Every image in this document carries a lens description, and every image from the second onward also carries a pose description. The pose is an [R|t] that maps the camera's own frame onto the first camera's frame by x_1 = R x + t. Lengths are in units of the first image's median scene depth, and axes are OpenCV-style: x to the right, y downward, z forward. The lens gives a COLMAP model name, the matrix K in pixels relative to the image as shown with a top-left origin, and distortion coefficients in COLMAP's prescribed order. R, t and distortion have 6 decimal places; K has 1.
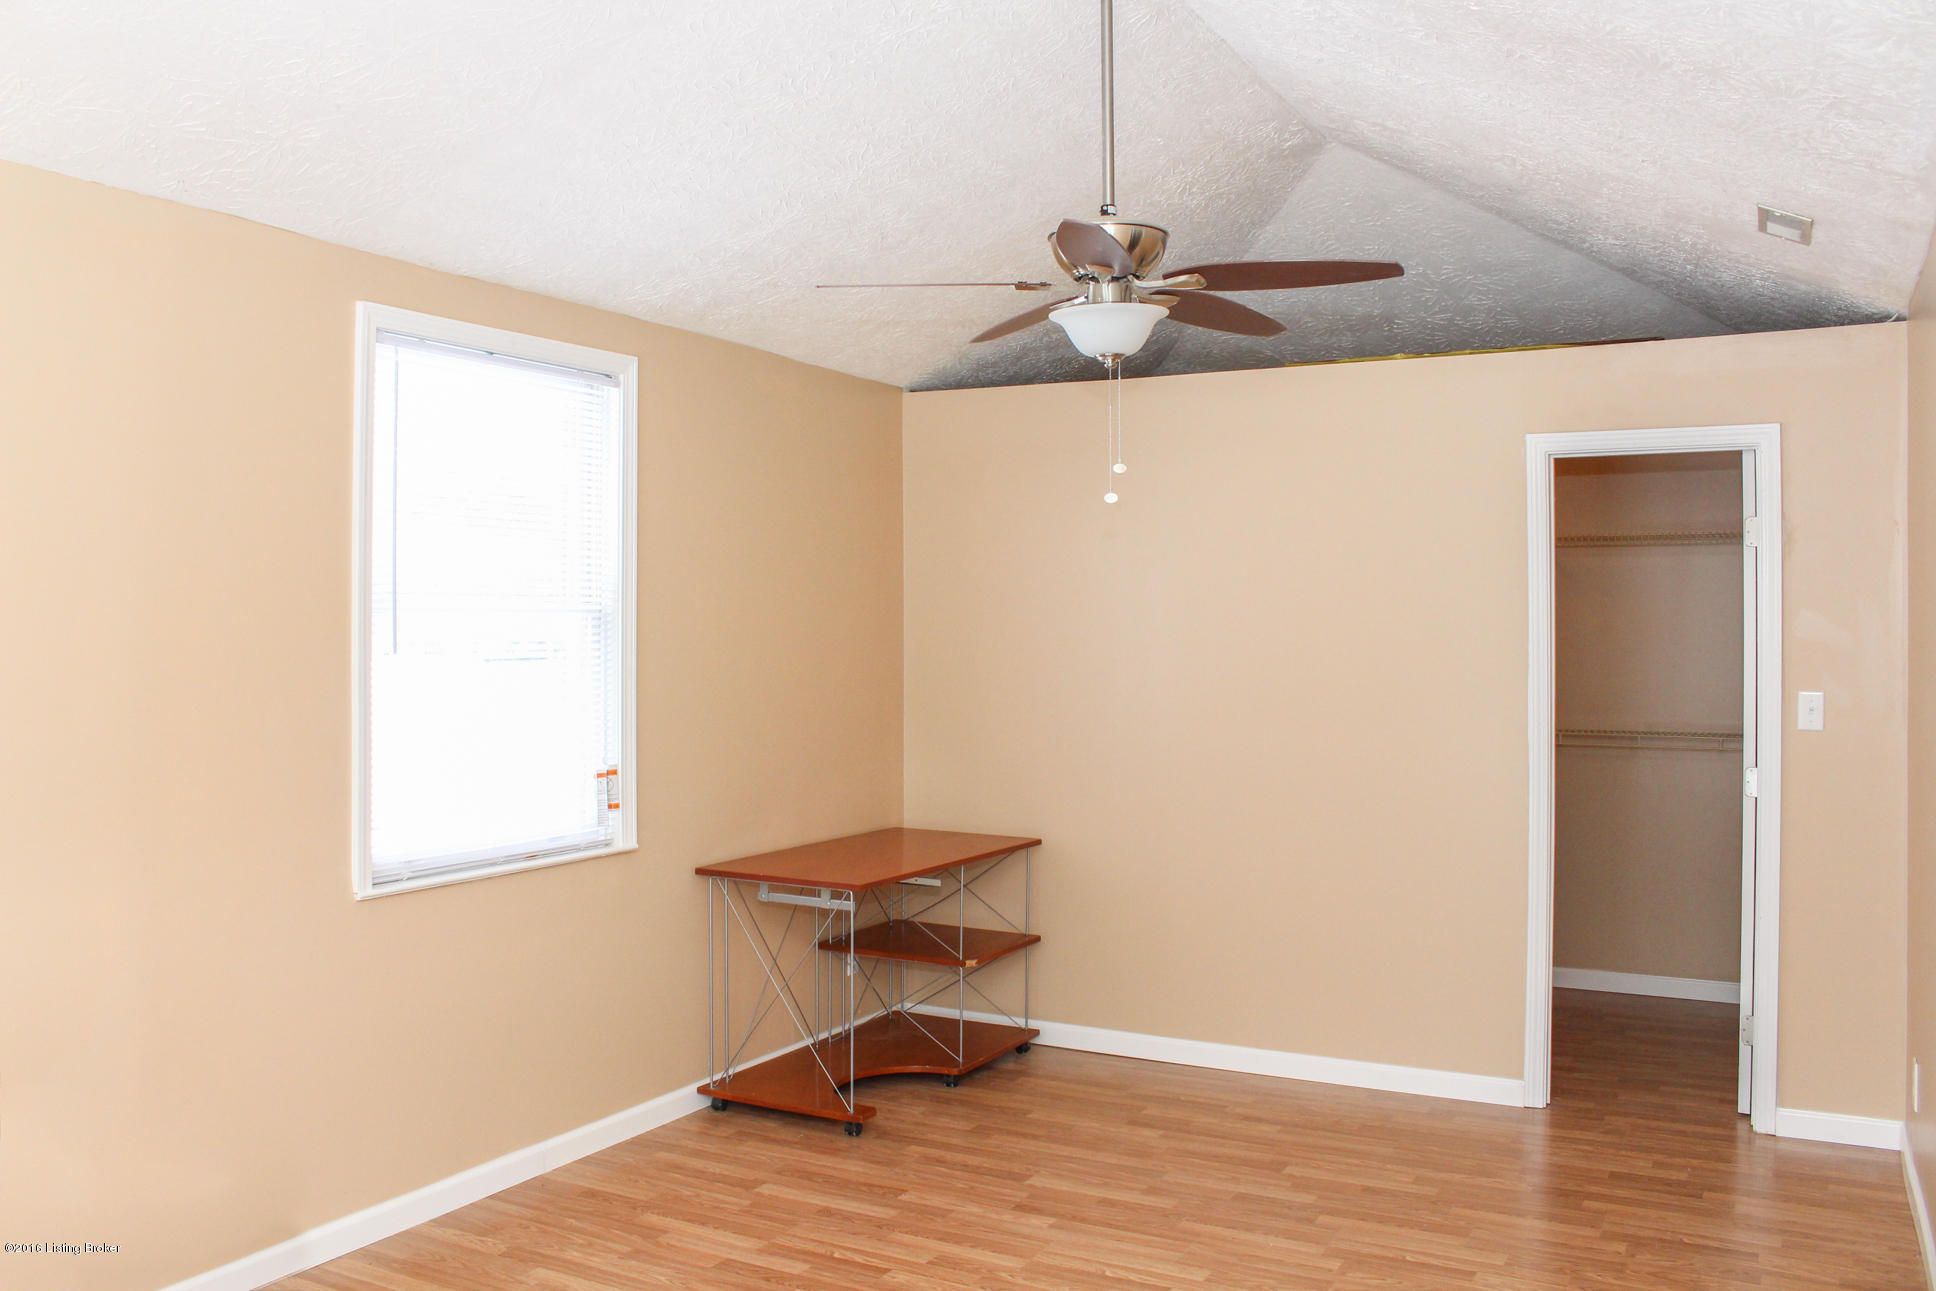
lens RADIAL K [[1615.0, 0, 968.0], [0, 1615.0, 645.5], [0, 0, 1]] dist [-0.101759, 0.006661]
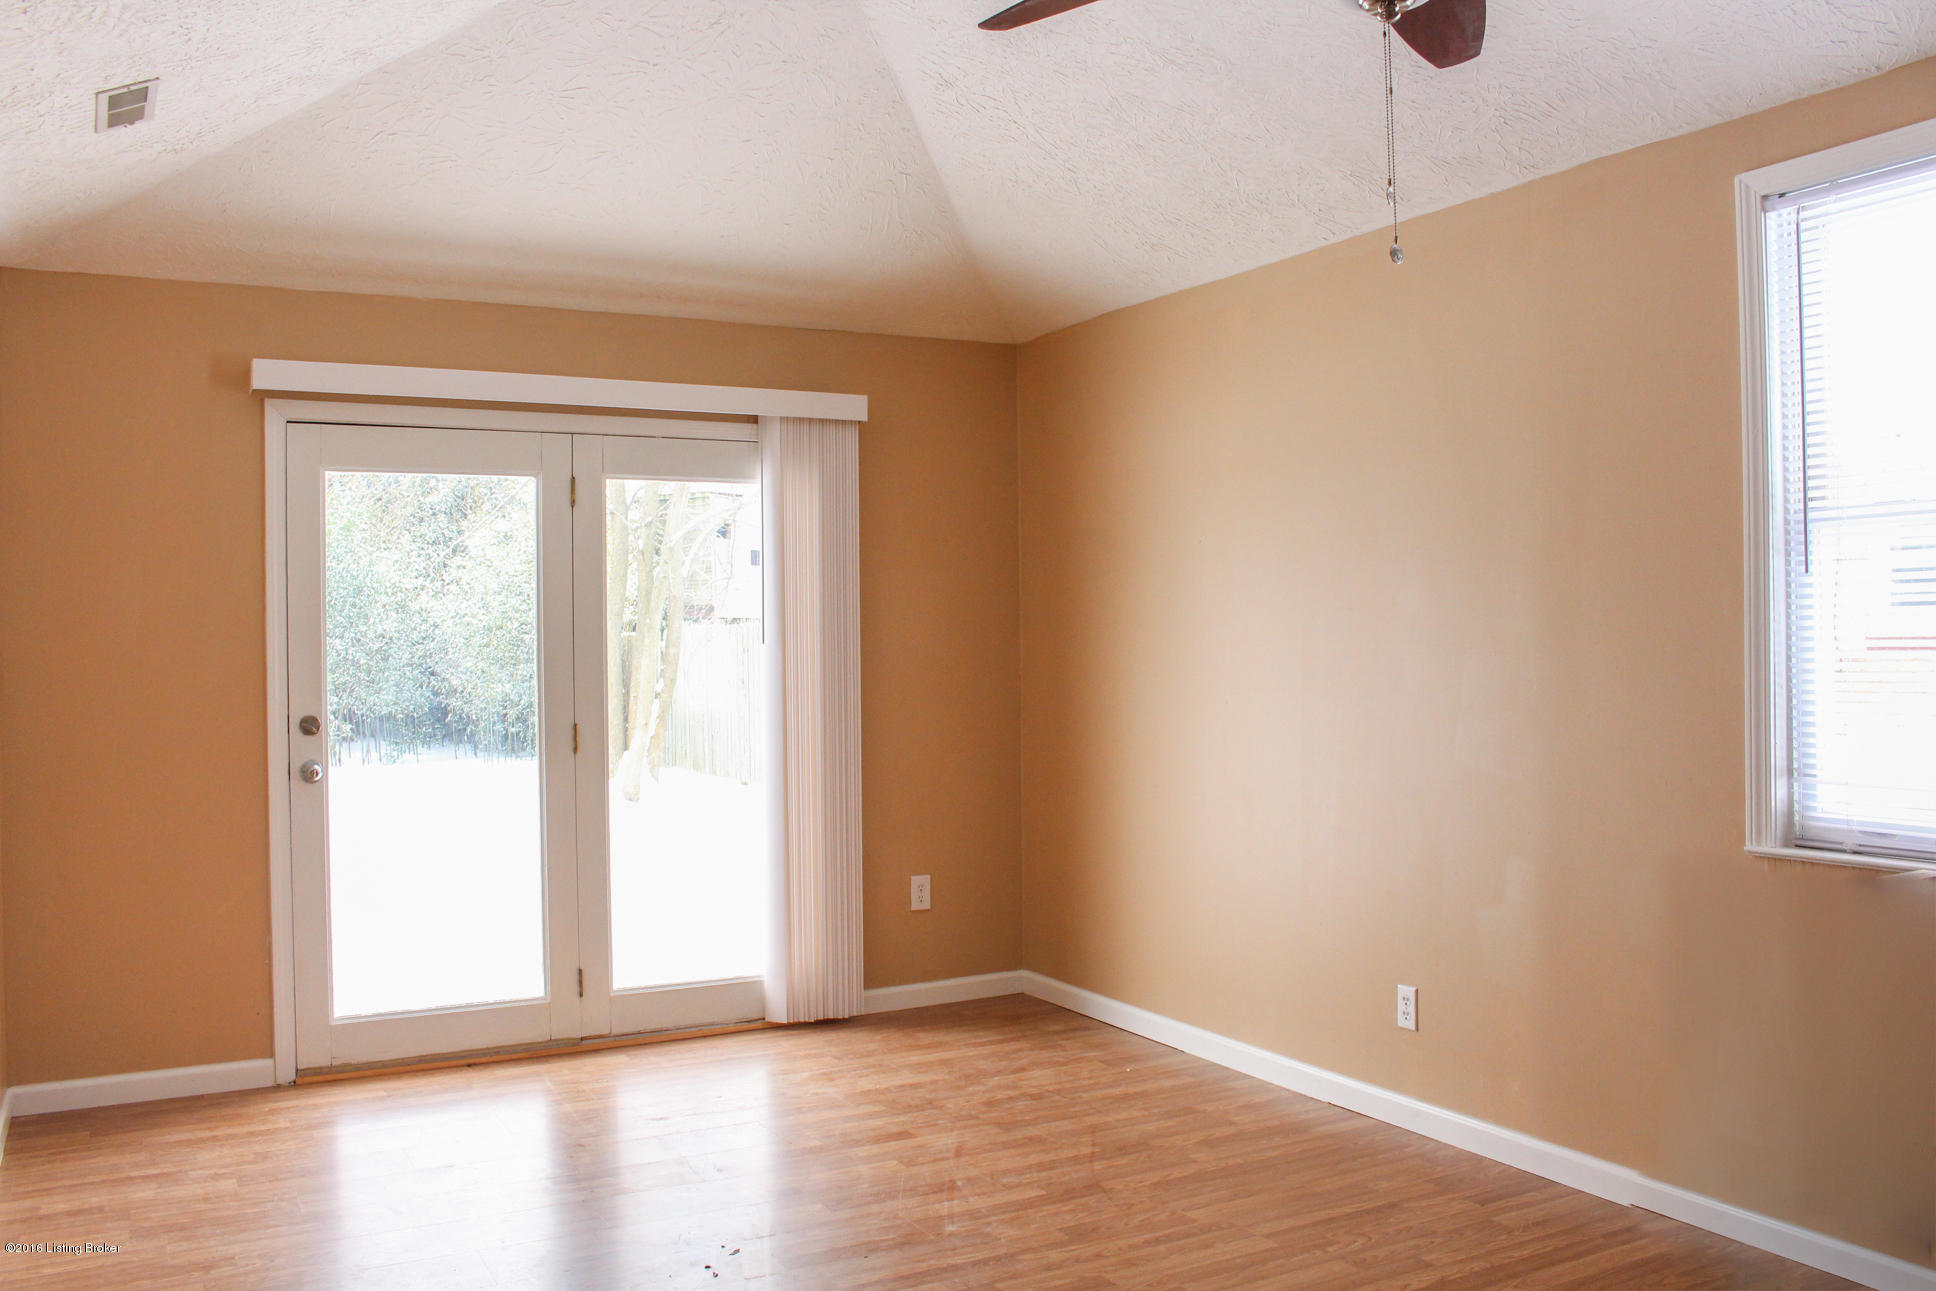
lens RADIAL K [[1615.0, 0, 968.0], [0, 1615.0, 645.5], [0, 0, 1]] dist [-0.101759, 0.006661]
pose [[-0.551835, -0.002337, -0.833950, 0.614781], [0.019469, 0.999687, -0.015685, 0.050157], [0.833726, -0.024892, -0.551617, 1.209821]]
